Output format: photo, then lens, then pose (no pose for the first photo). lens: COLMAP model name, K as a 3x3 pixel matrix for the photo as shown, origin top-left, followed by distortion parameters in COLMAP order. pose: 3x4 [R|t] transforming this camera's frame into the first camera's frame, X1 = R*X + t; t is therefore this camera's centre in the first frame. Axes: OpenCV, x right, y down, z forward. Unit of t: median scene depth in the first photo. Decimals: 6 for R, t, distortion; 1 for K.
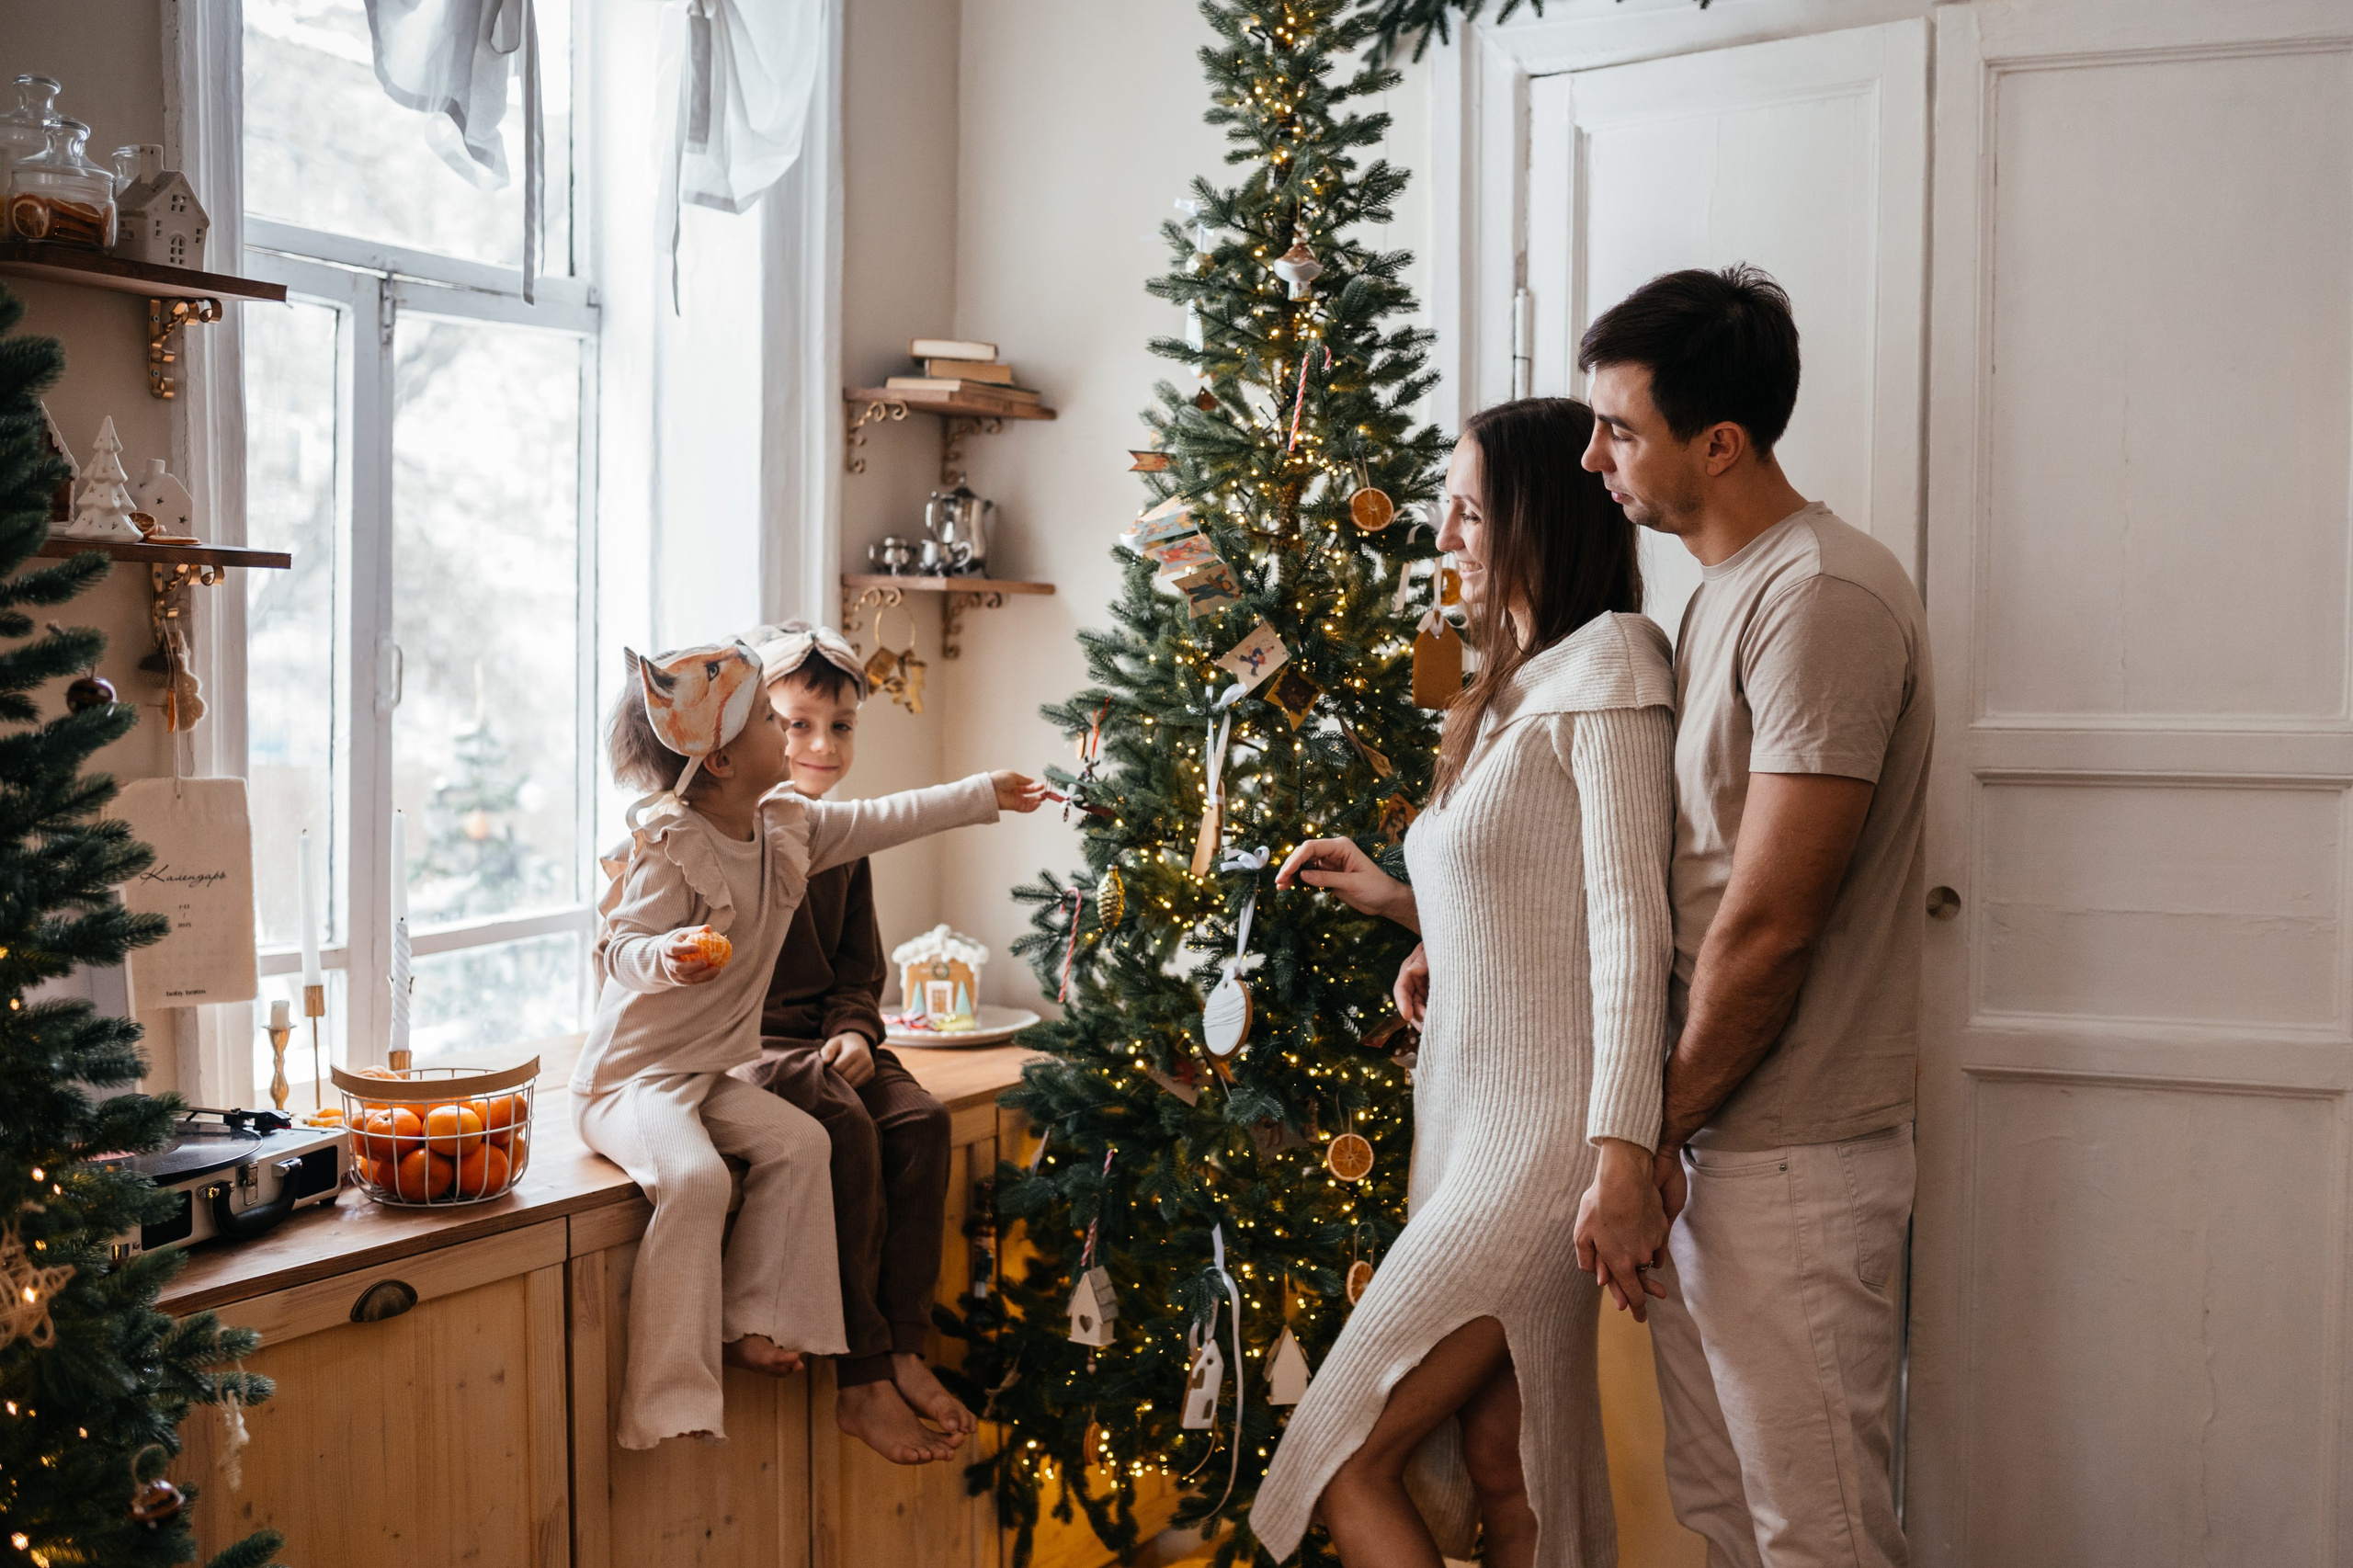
lens RADIAL K [[2406.1, 0, 1171.9], [0, 2406.1, 717.9], [0, 0, 1]] dist [-0.053796, 0.014885]
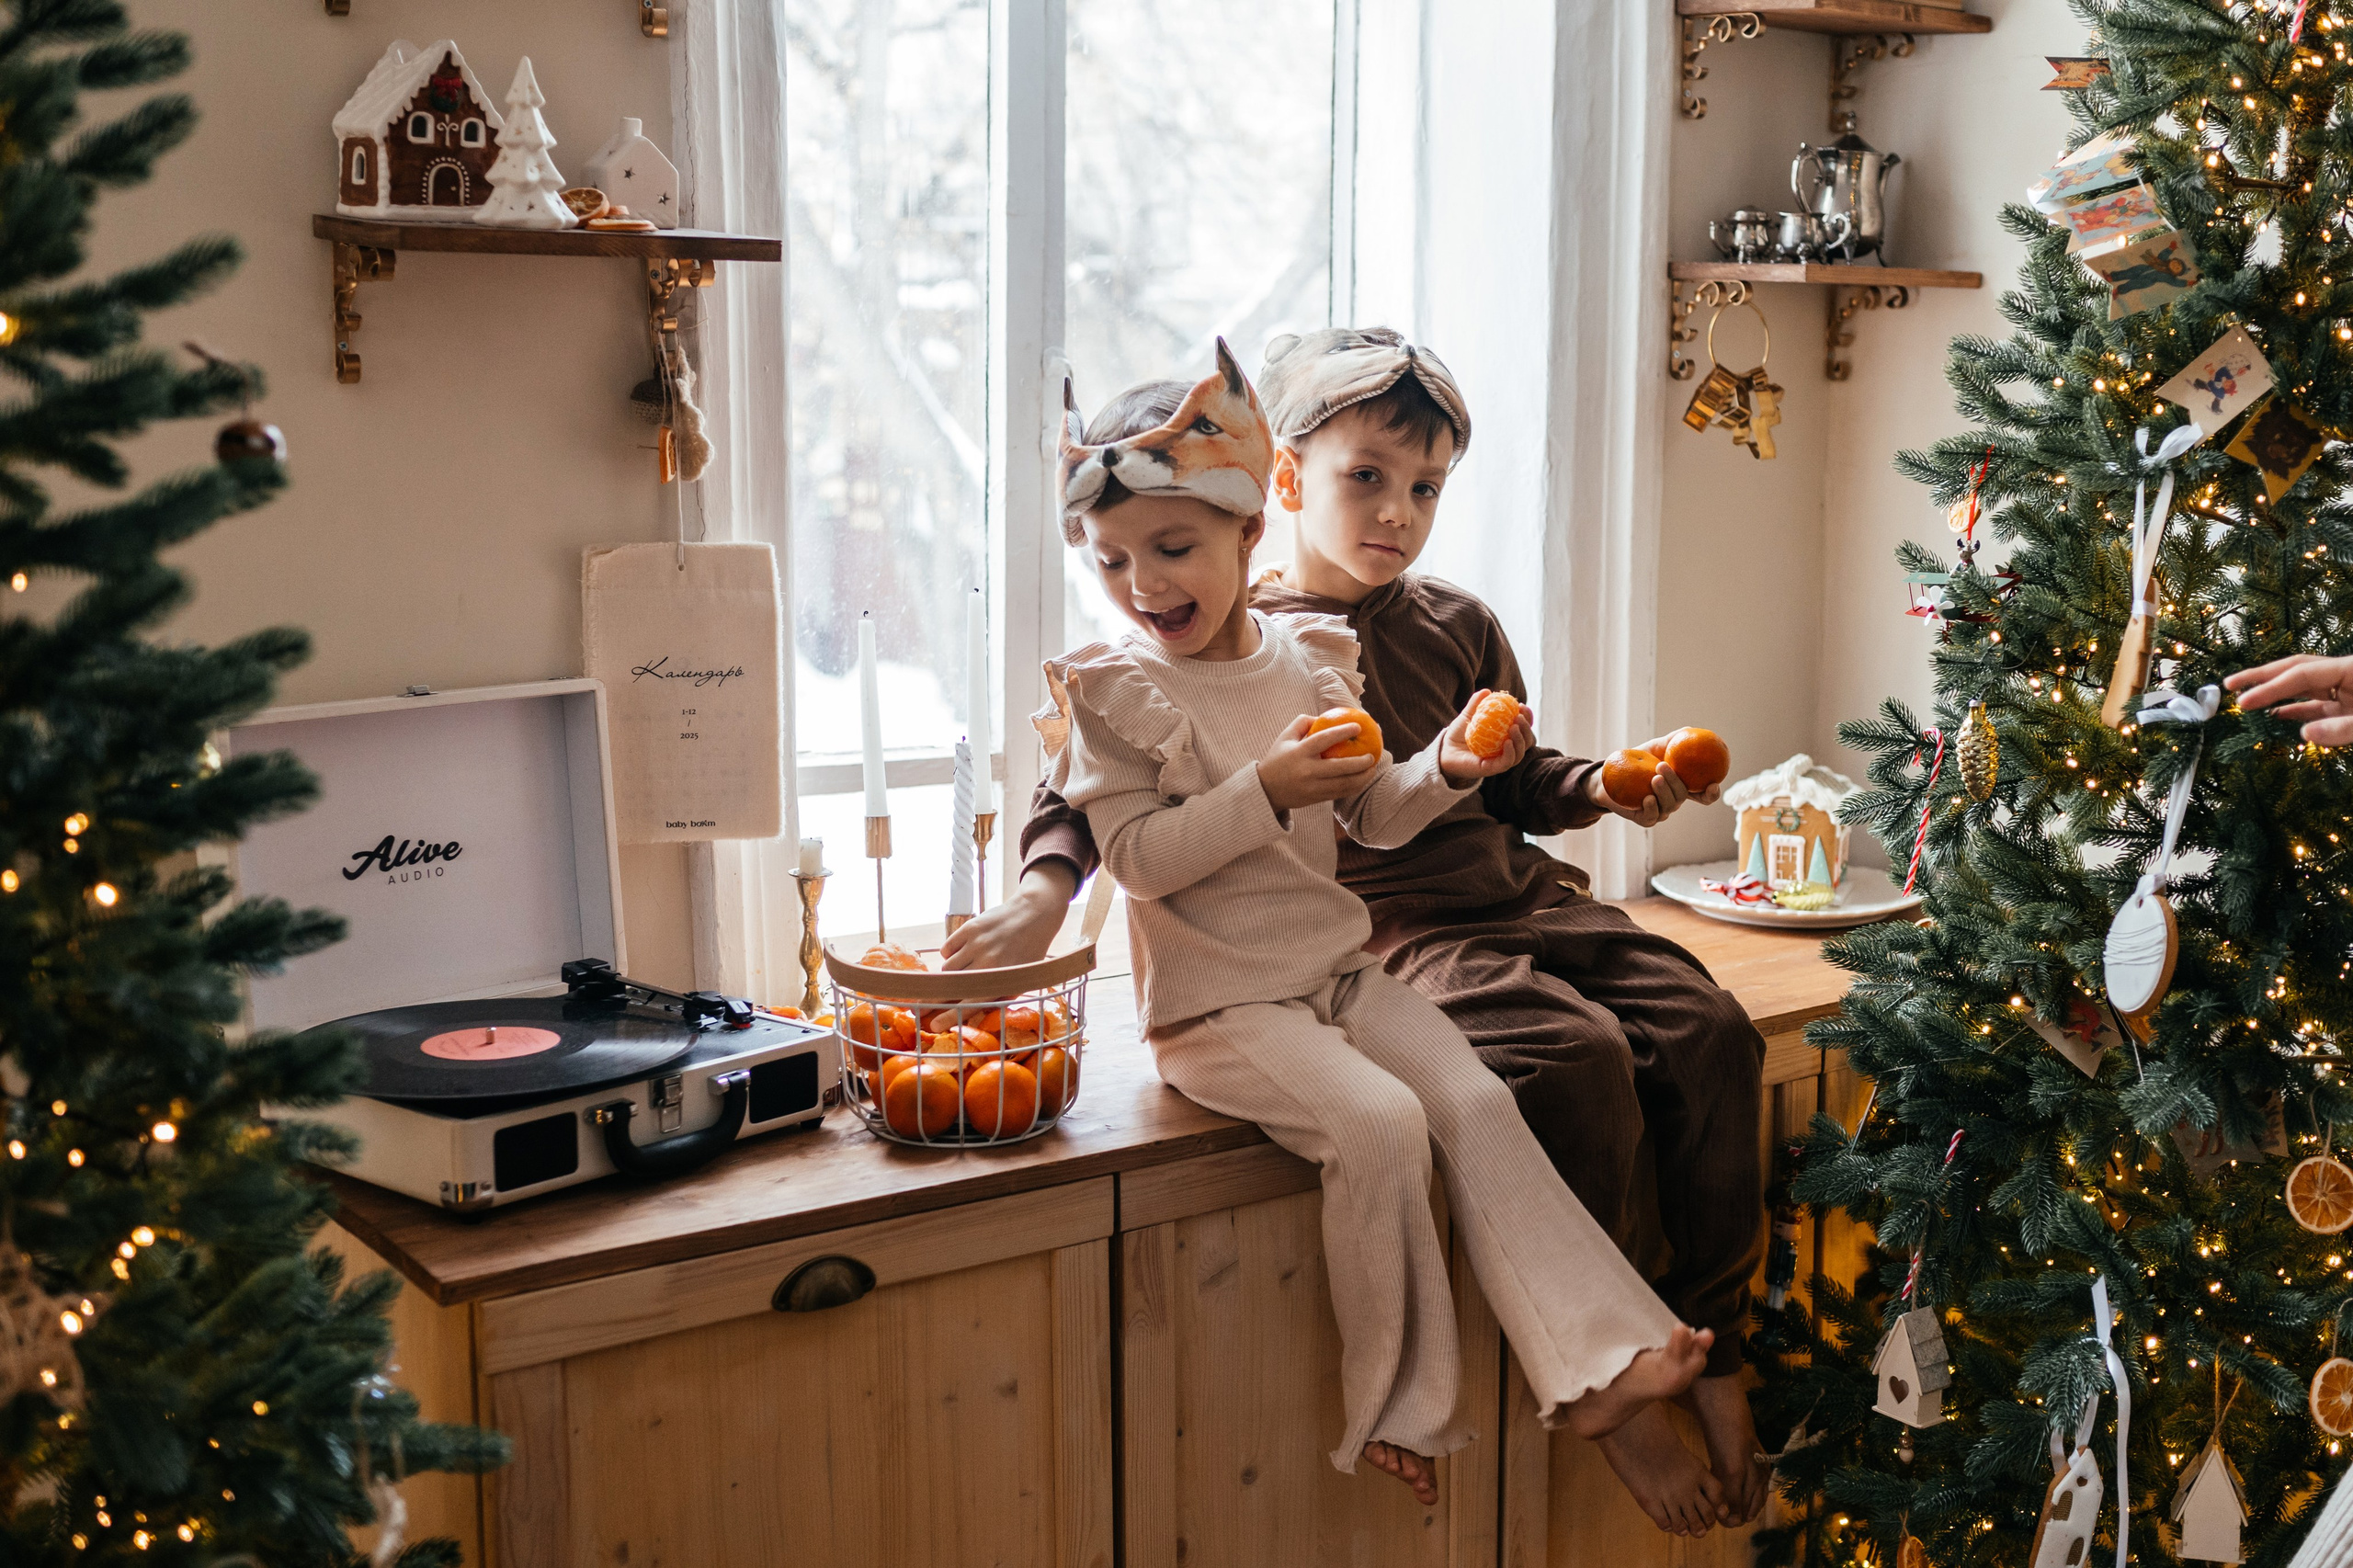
lens RADIAL K [[2678.3, 0, 1182.8], [0, 2678.3, 697.4], [0, 0, 1]] dist [-0.052466, 0.032411]
pose [[0.916959, 0.045227, -0.396410, 0.063419], [-0.006985, 0.995222, 0.097389, -0.008861], [0.398920, -0.086533, 0.912894, 0.251897]]
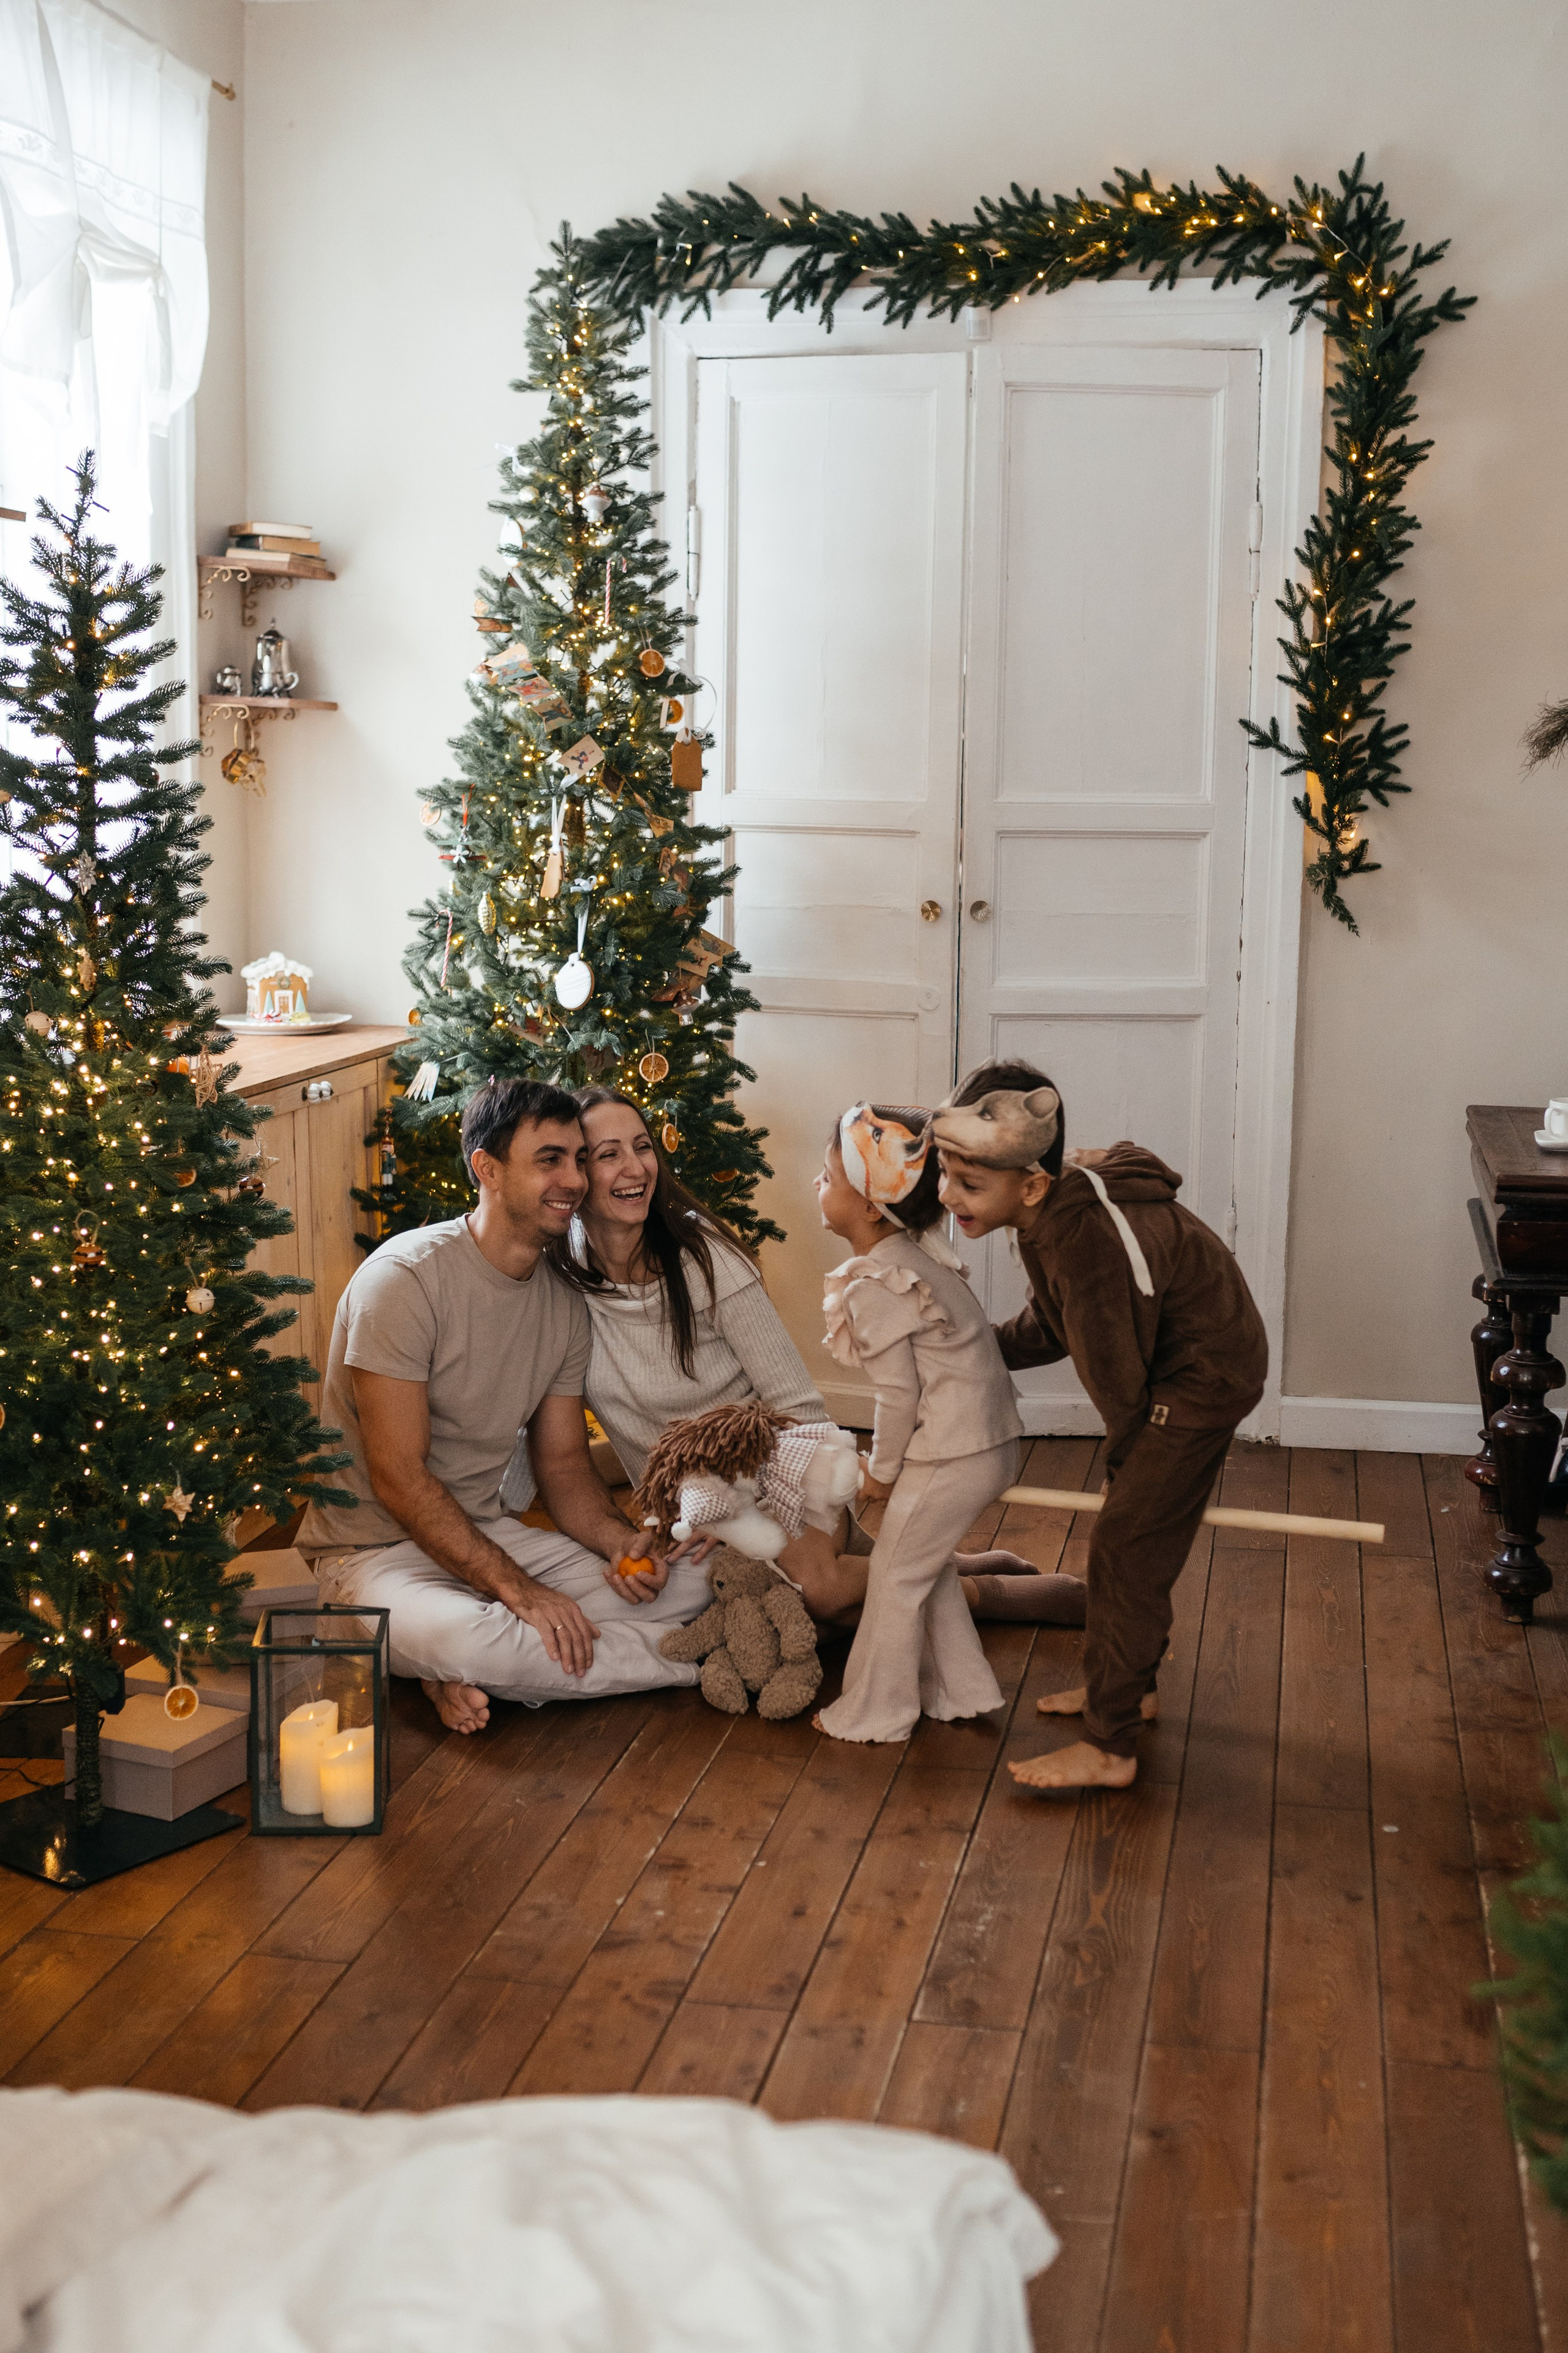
lens RADIAL K [[2678.1, 0, 784.0], [0, 2678.1, 1176.5], [0, 0, 1]] dist [-0.052466, 0.032411]
pose [[0.938024, -0.049755, 0.342979, -0.443534], [0.004492, 0.991303, 0.131520, 0.016701], [-0.346540, -0.121828, 0.930090, -0.686803]]
